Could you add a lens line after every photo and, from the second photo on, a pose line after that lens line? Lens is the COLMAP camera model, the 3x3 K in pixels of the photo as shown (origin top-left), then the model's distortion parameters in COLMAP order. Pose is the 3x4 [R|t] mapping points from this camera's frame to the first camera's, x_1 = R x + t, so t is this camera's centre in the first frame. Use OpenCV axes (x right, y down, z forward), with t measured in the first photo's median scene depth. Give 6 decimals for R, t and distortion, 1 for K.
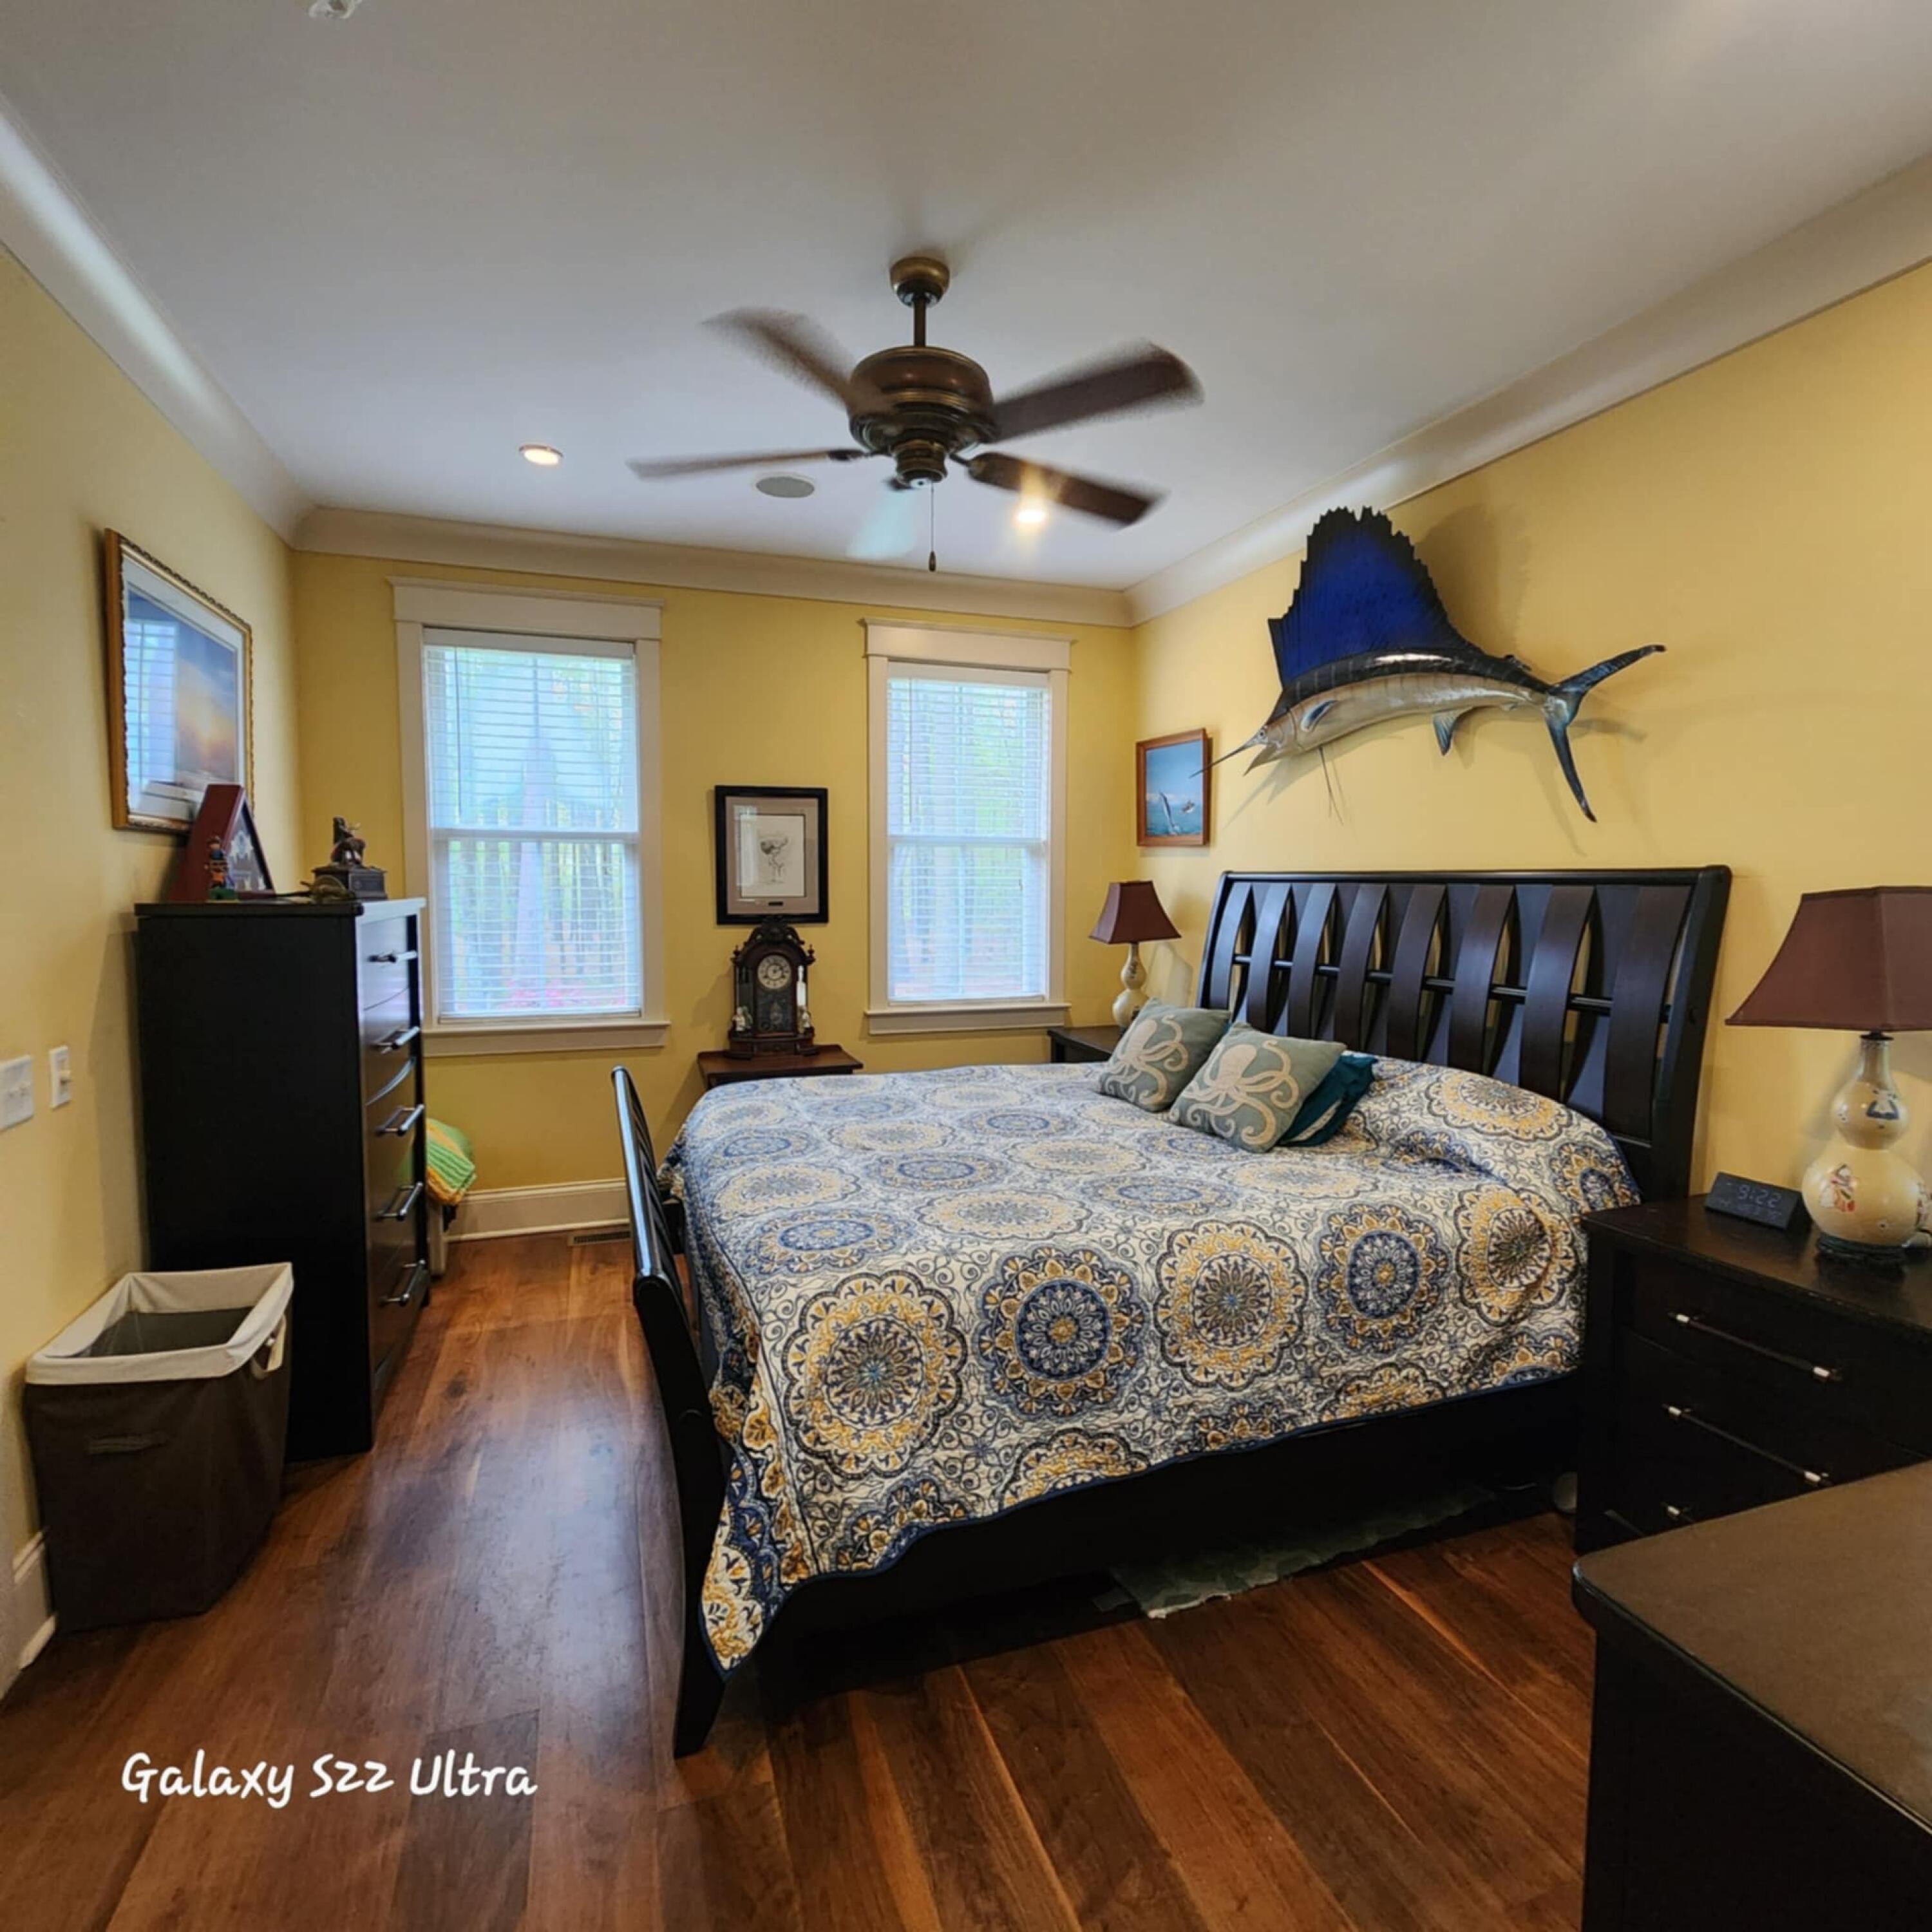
lens RADIAL K [[1051.6, 0, 974.0], [0, 1051.6, 956.7], [0, 0, 1]] dist [0.001197, 0.000788]
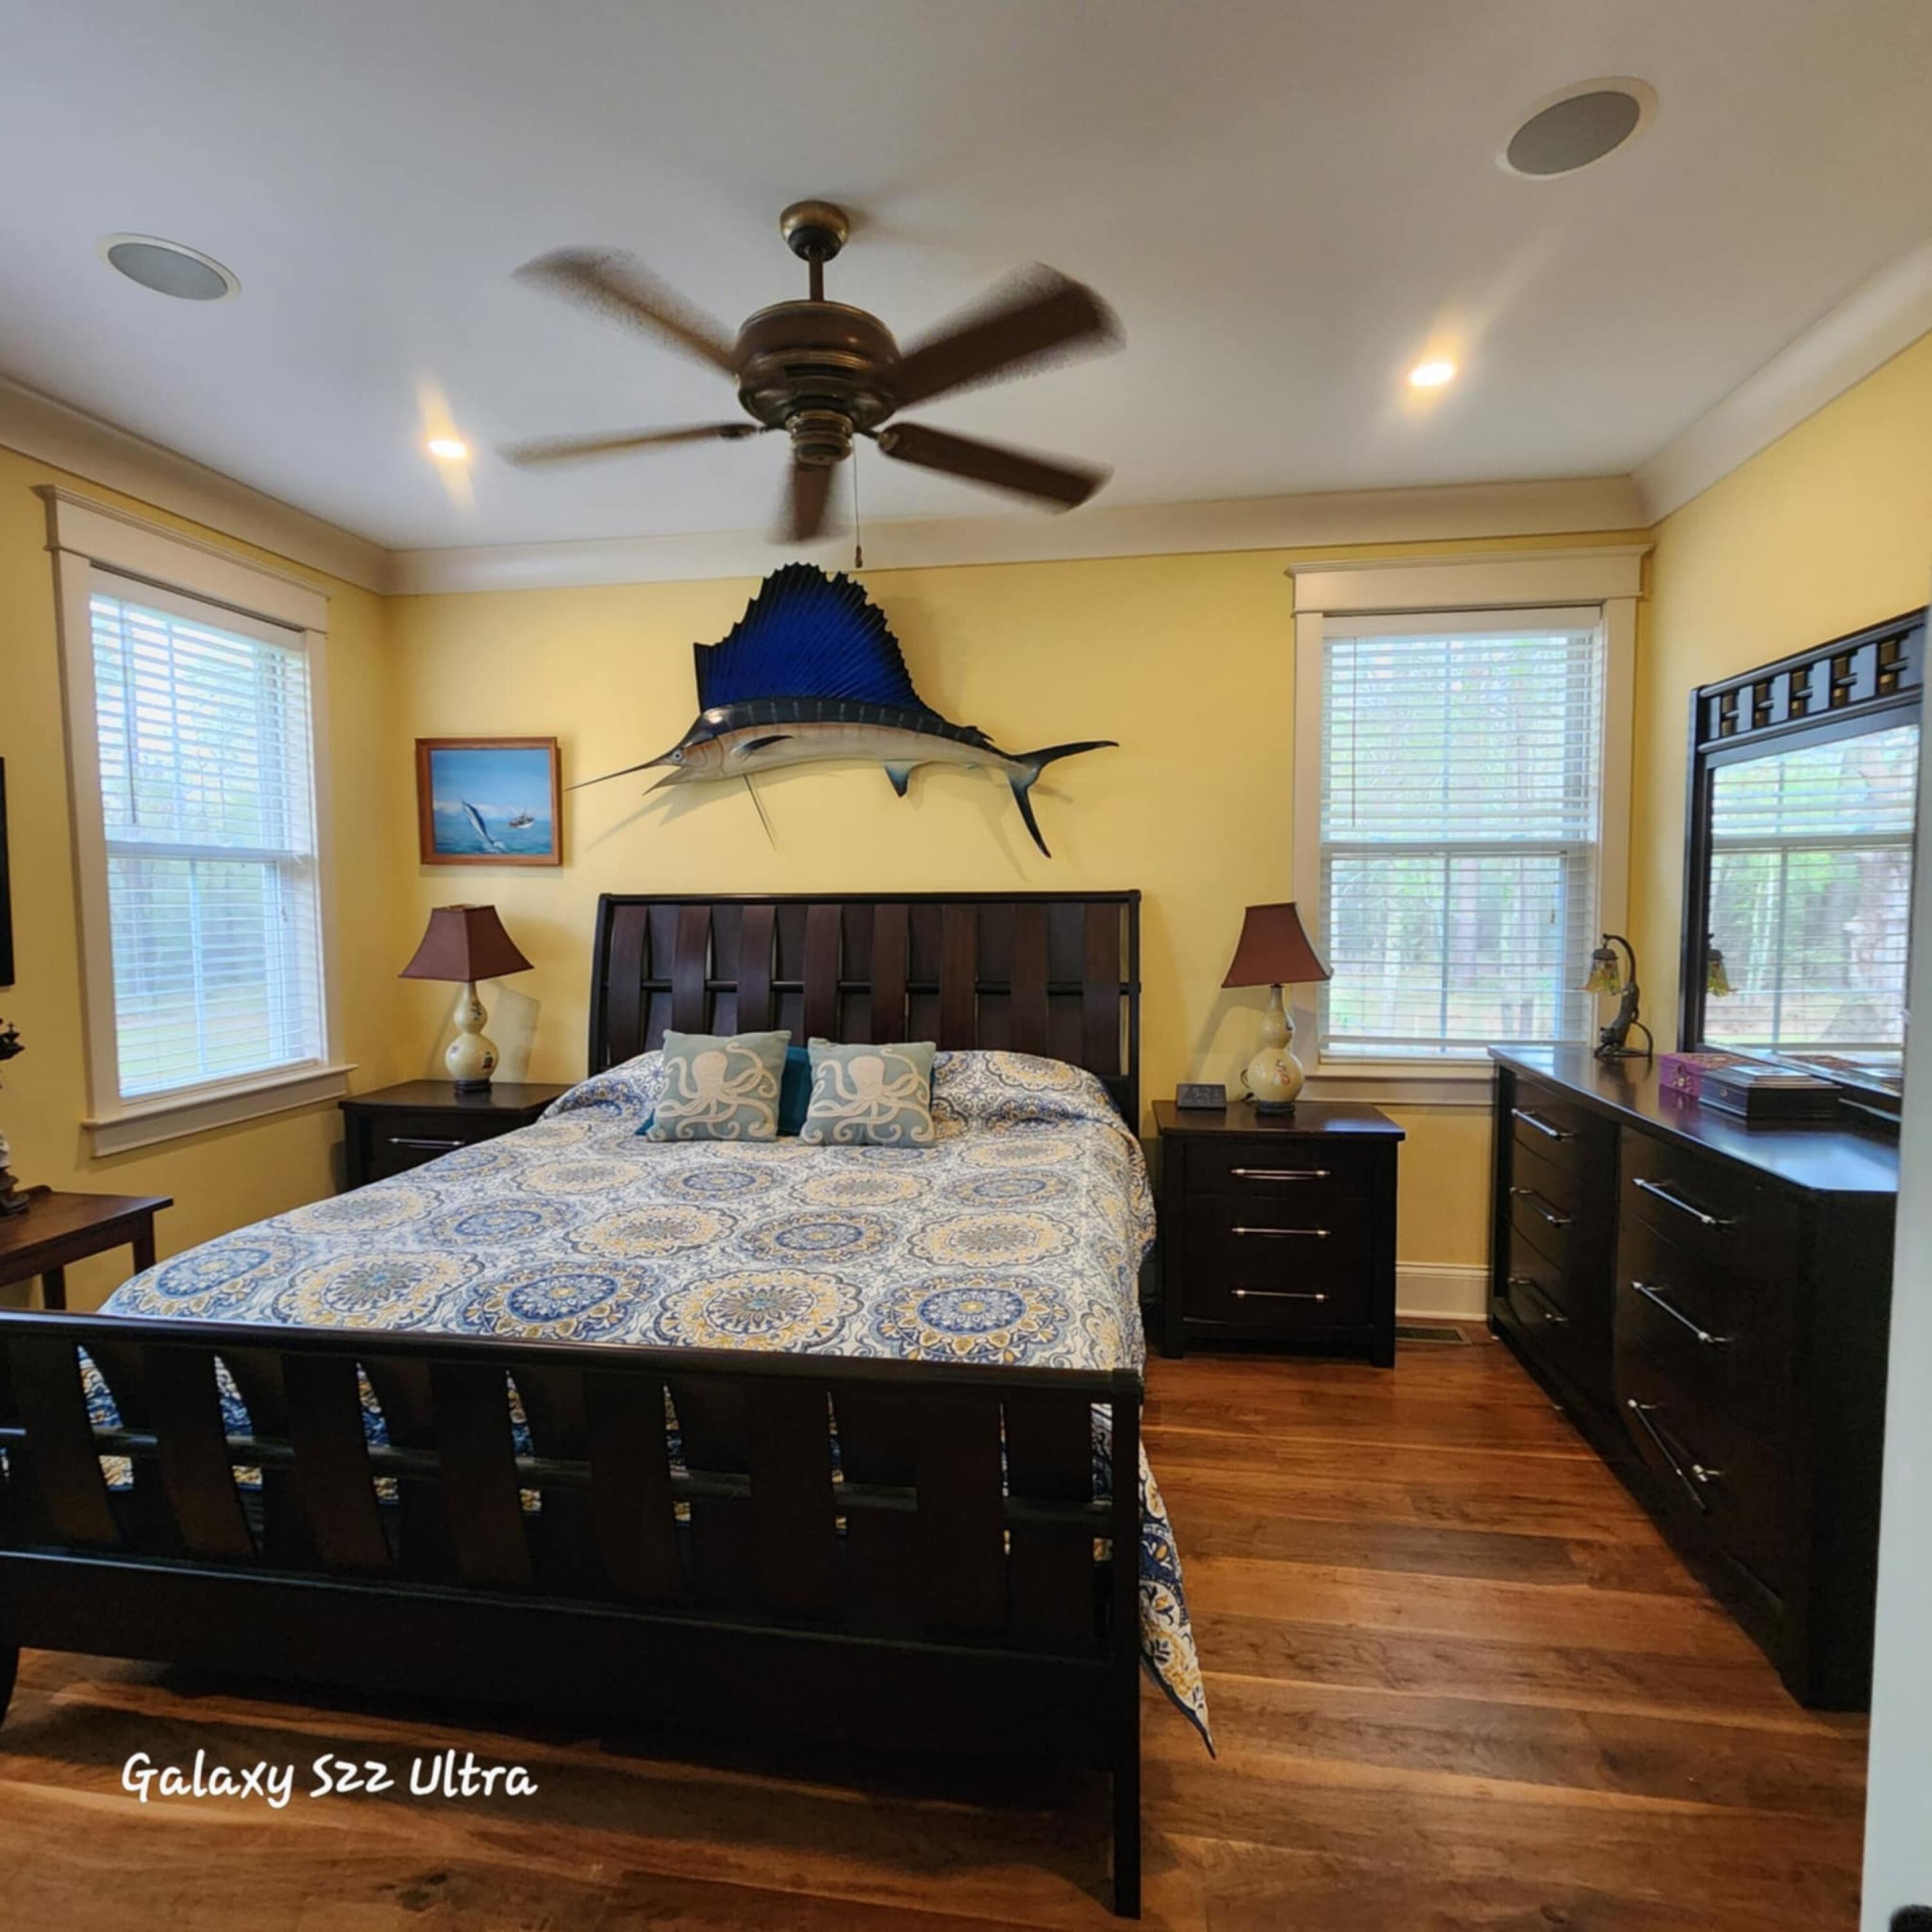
lens RADIAL K [[1052.6, 0, 964.3], [0, 1052.6, 949.1], [0, 0, 1]] dist [-0.002336, 0.001161]
pose [[0.482430, -0.051182, 0.874438, -0.563297], [0.072988, 0.997169, 0.018097, -0.033286], [-0.872888, 0.055093, 0.484800, 0.349897]]
